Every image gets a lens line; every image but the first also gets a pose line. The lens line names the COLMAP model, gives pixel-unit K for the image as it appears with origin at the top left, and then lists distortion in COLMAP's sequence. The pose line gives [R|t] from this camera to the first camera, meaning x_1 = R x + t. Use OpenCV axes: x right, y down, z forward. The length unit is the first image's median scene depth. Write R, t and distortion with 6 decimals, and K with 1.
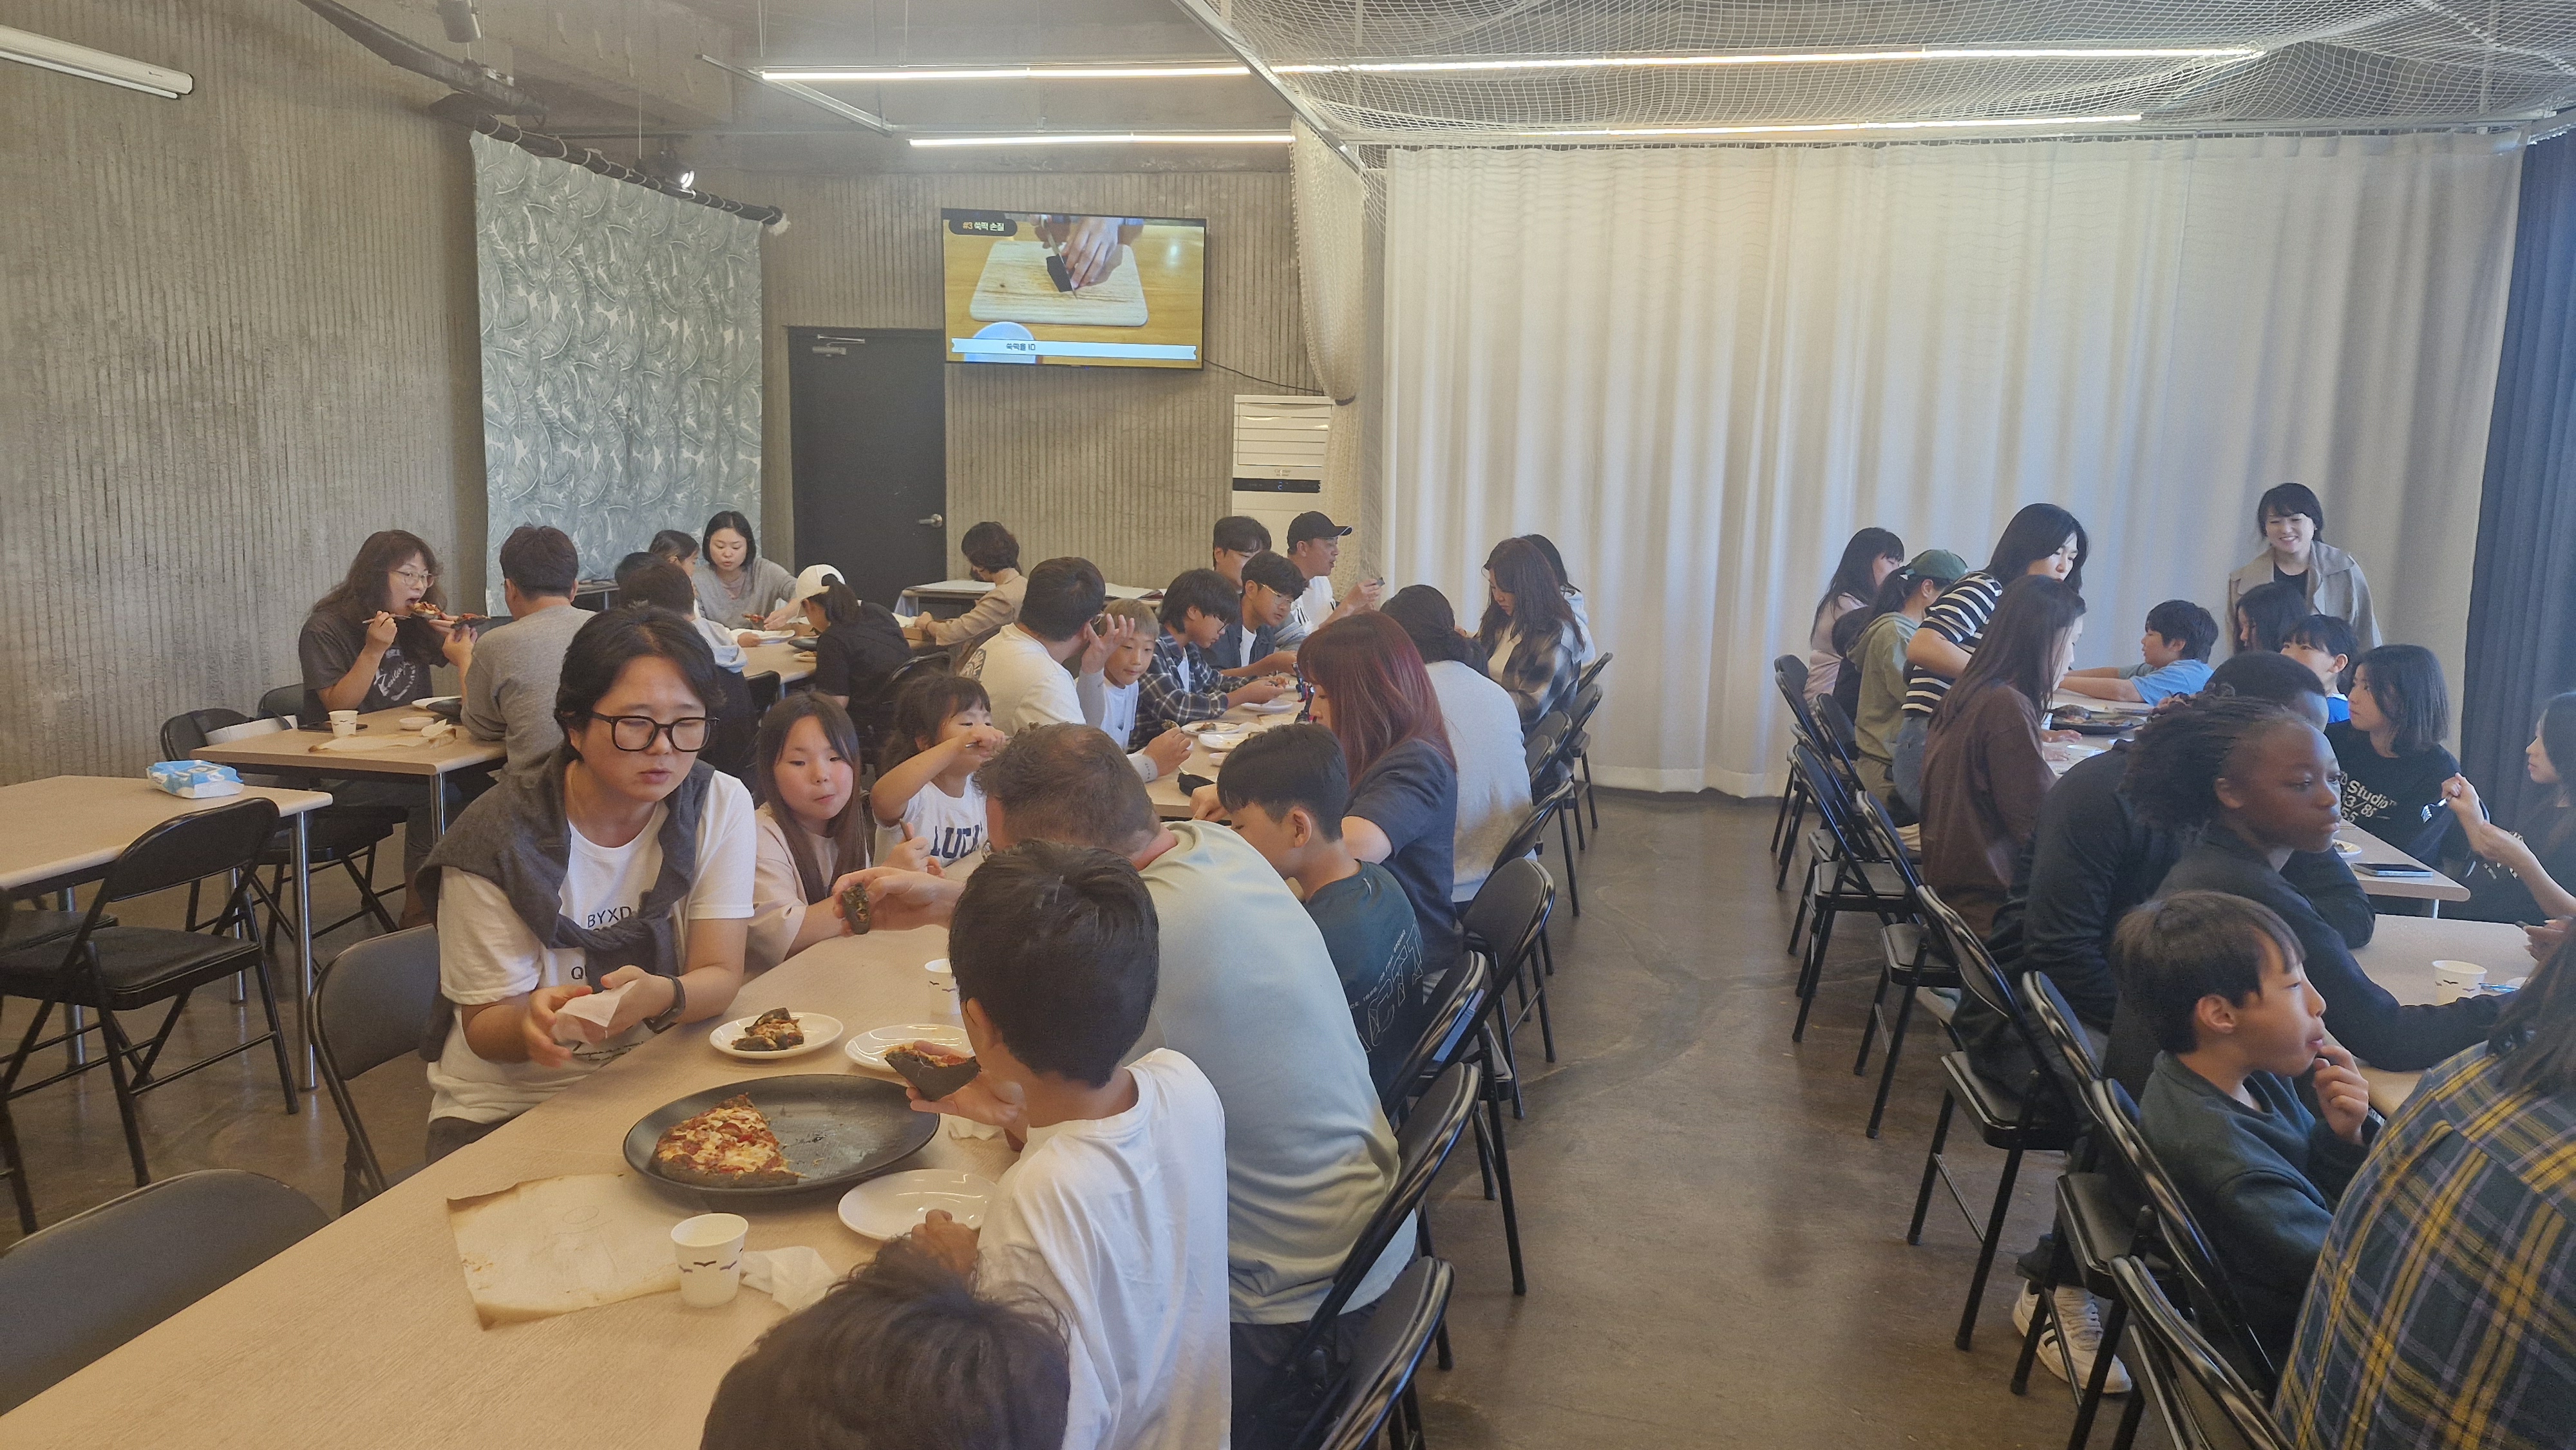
lens RADIAL K [[1760.2, 0, 1291.1], [0, 1760.2, 710.2], [0, 0, 1]] dist [0.003311, -0.009414]
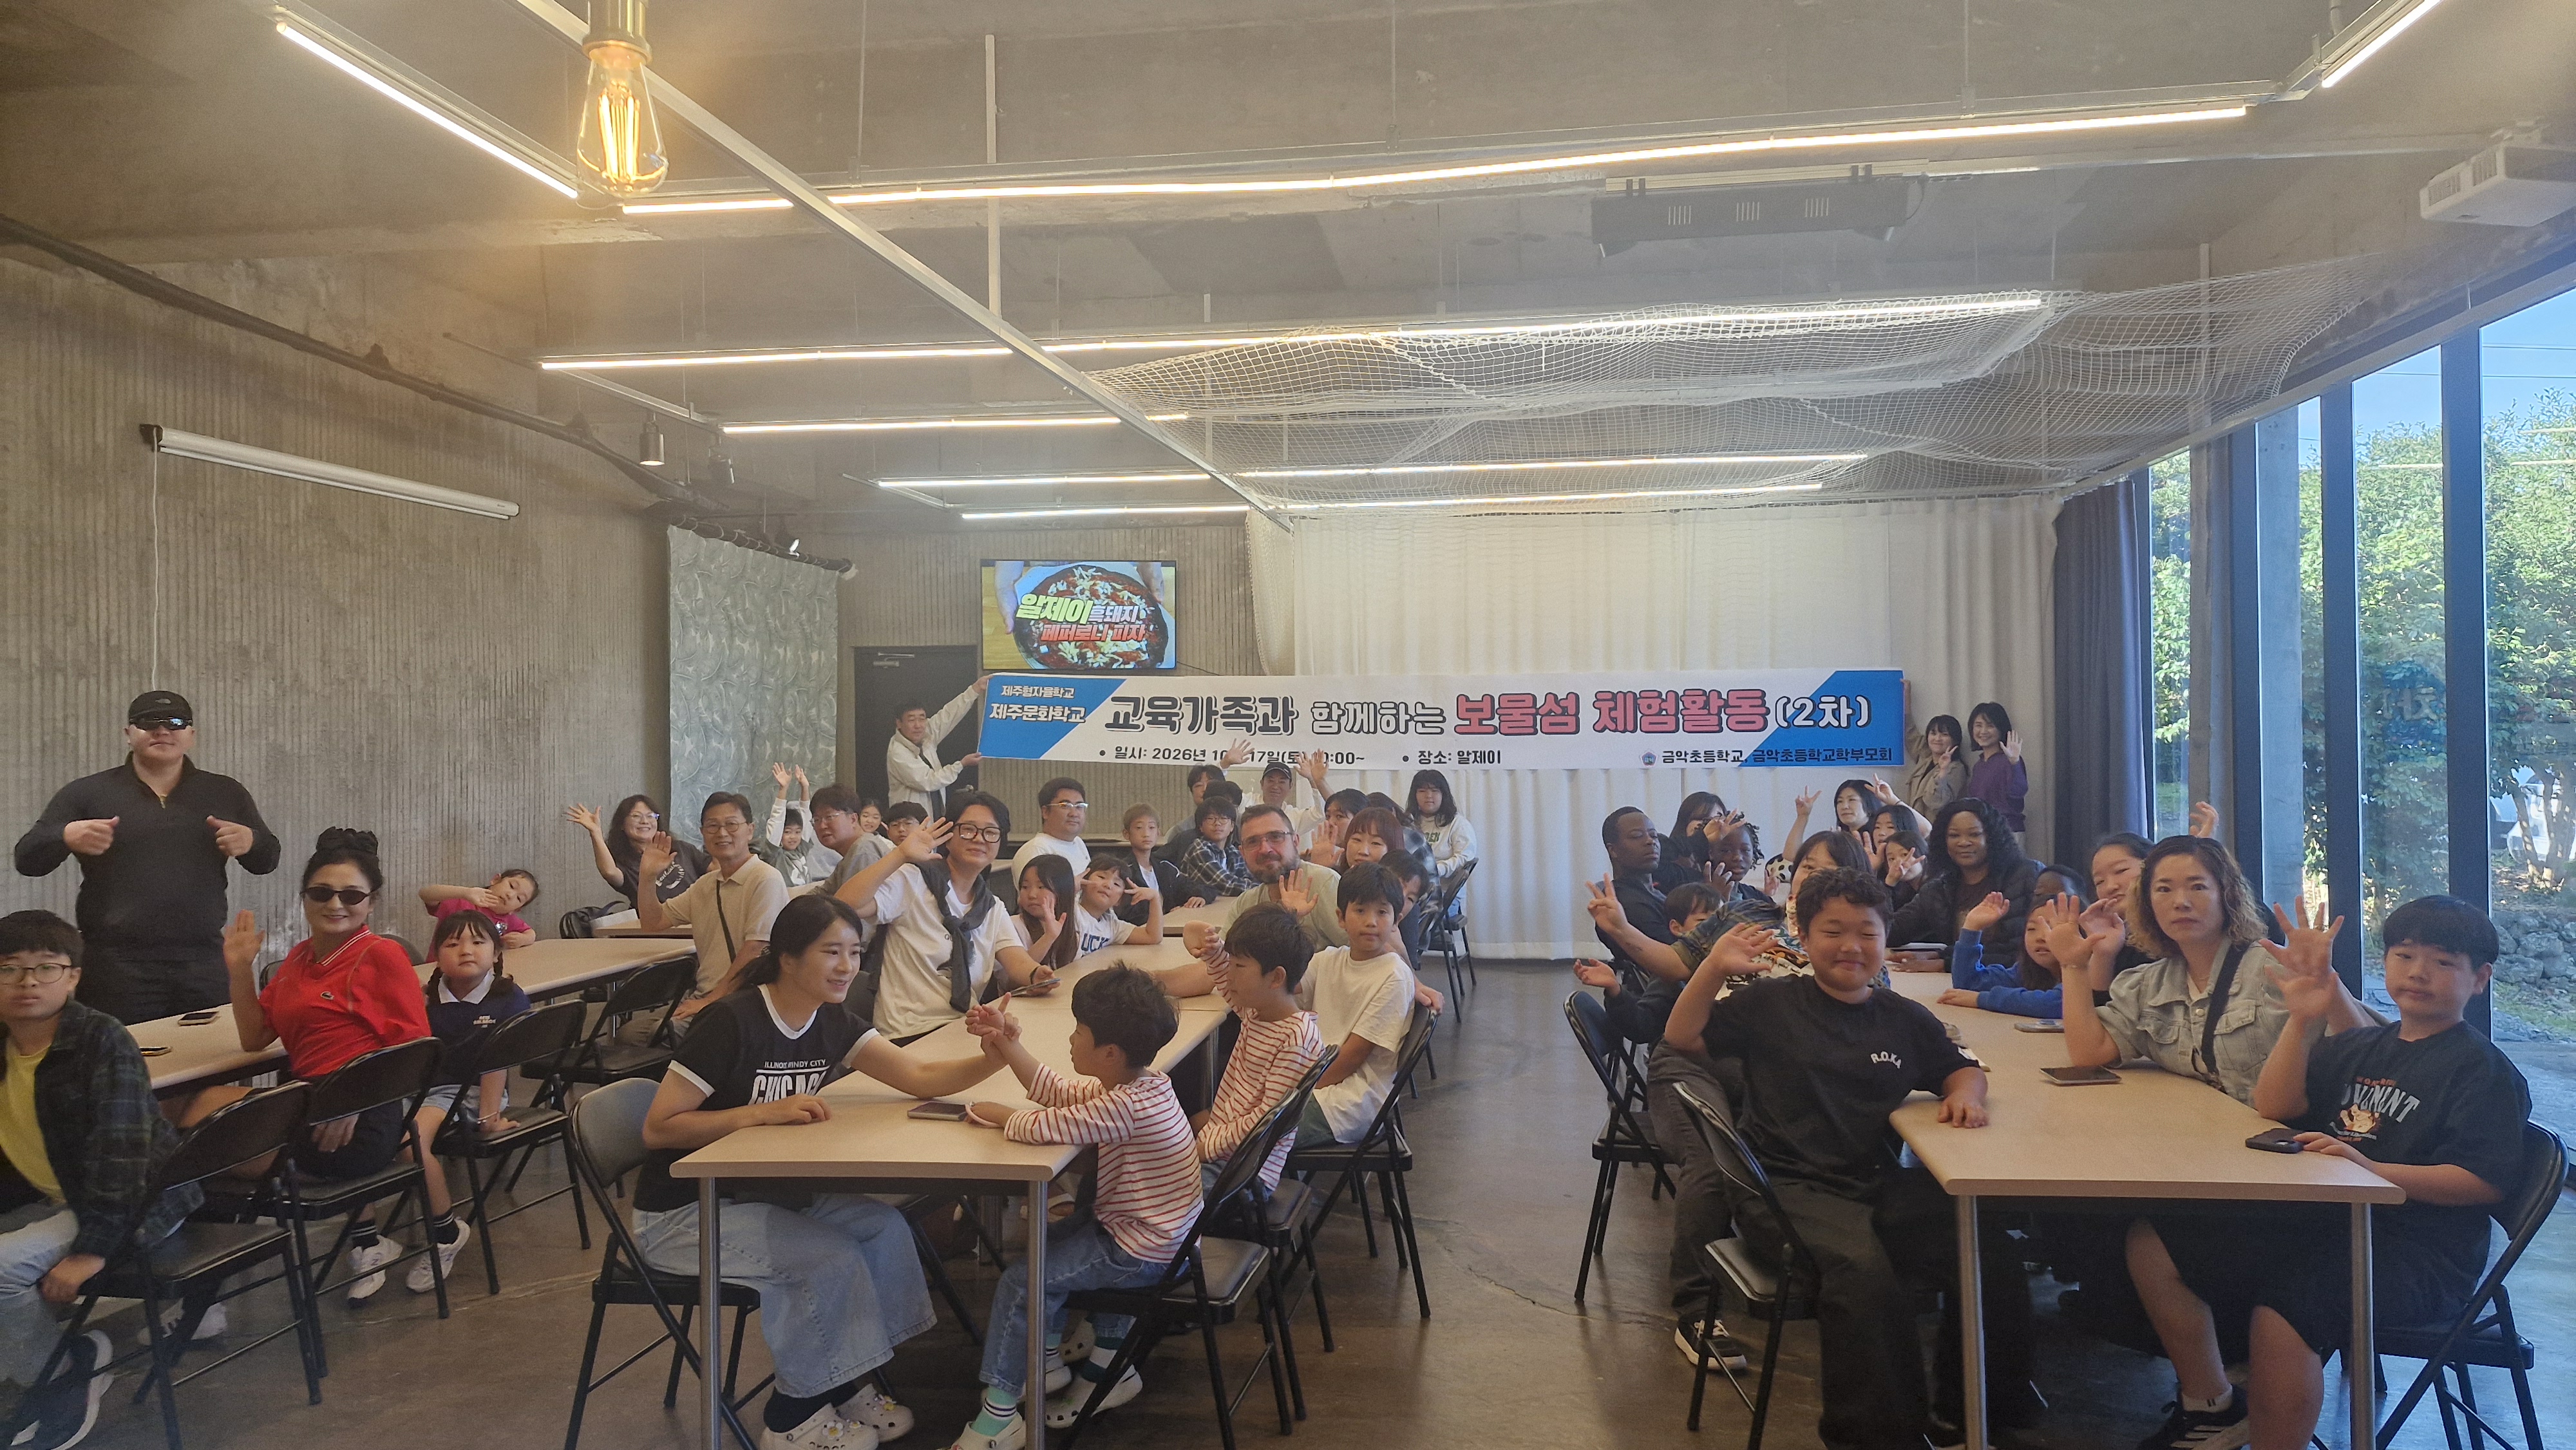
lens RADIAL K [[1760.2, 0, 1293.1], [0, 1760.2, 724.7], [0, 0, 1]] dist [0.003311, -0.009414]
pose [[0.998398, -0.030749, 0.047495, -0.029627], [0.037463, 0.988331, -0.147641, 0.055121], [-0.042401, 0.149183, 0.987900, -0.369975]]
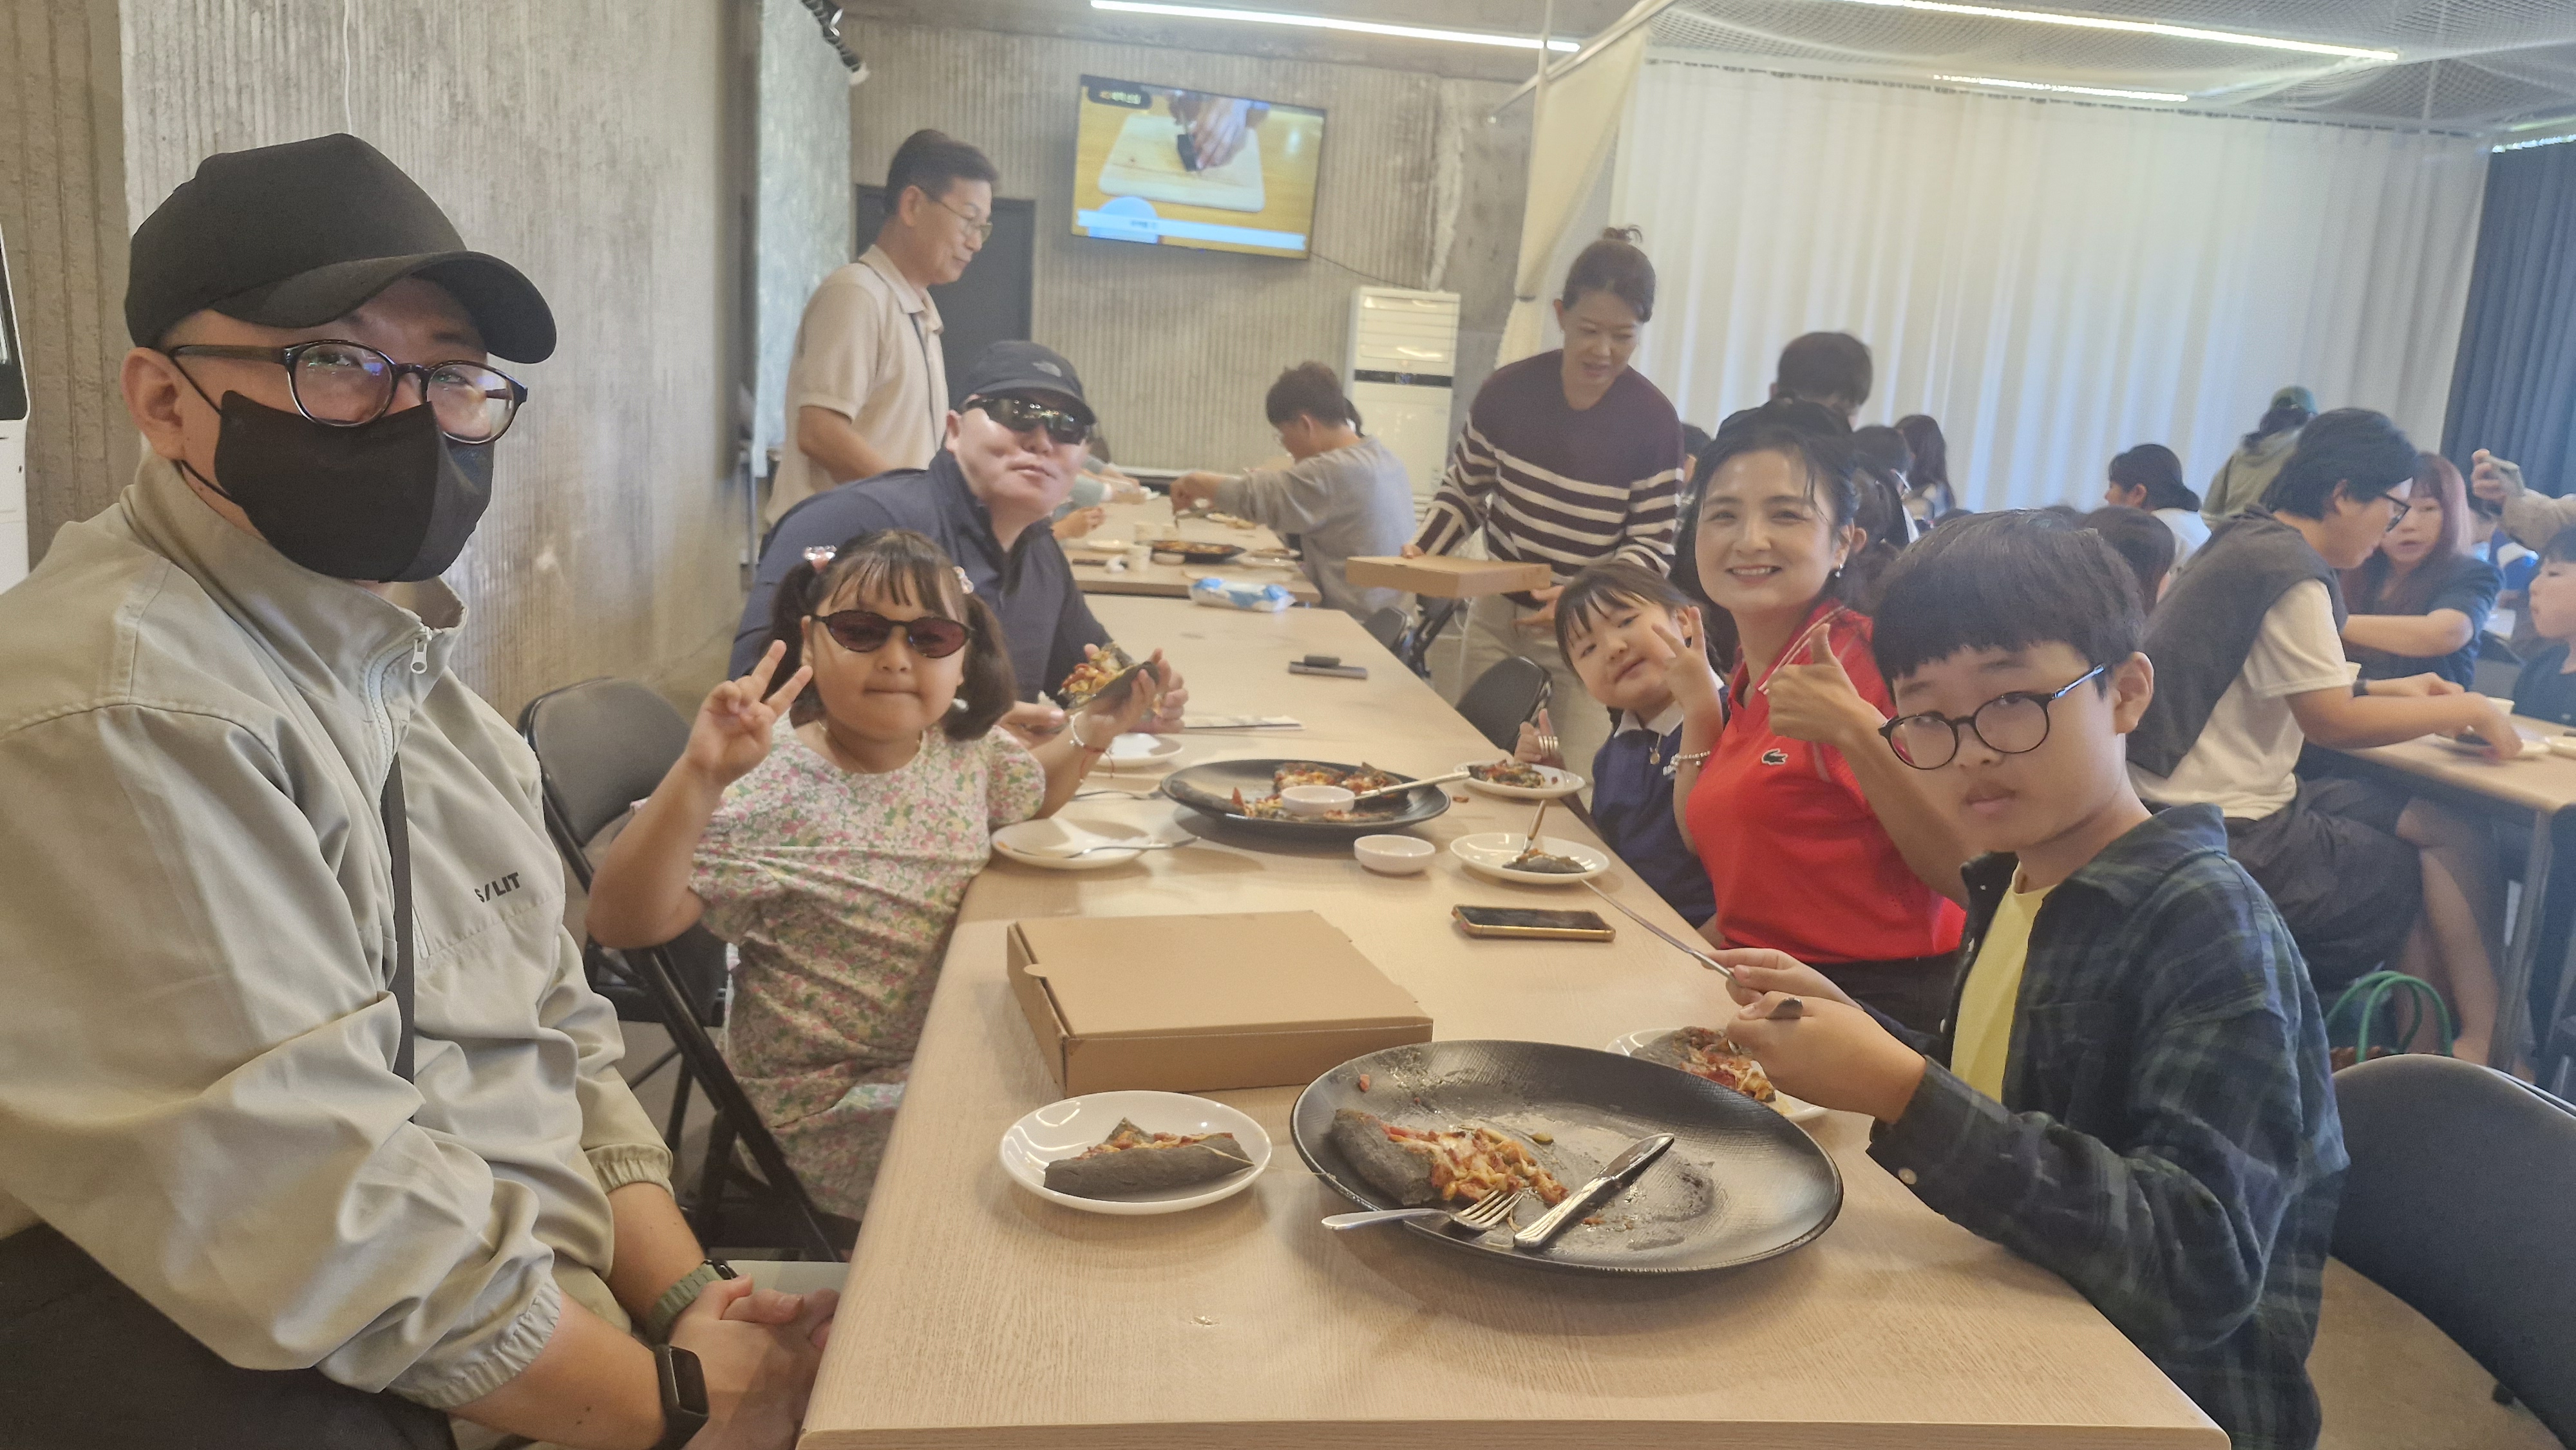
lens RADIAL K [[1760.2, 0, 1296.9], [0, 1760.2, 732.1], [0, 0, 1]] dist [0.003311, -0.009414]
pose [[0.962061, -0.006089, 0.272767, -0.389695], [-0.011068, 0.998057, 0.061320, 0.018416], [-0.272610, -0.062012, 0.960124, 0.012935]]
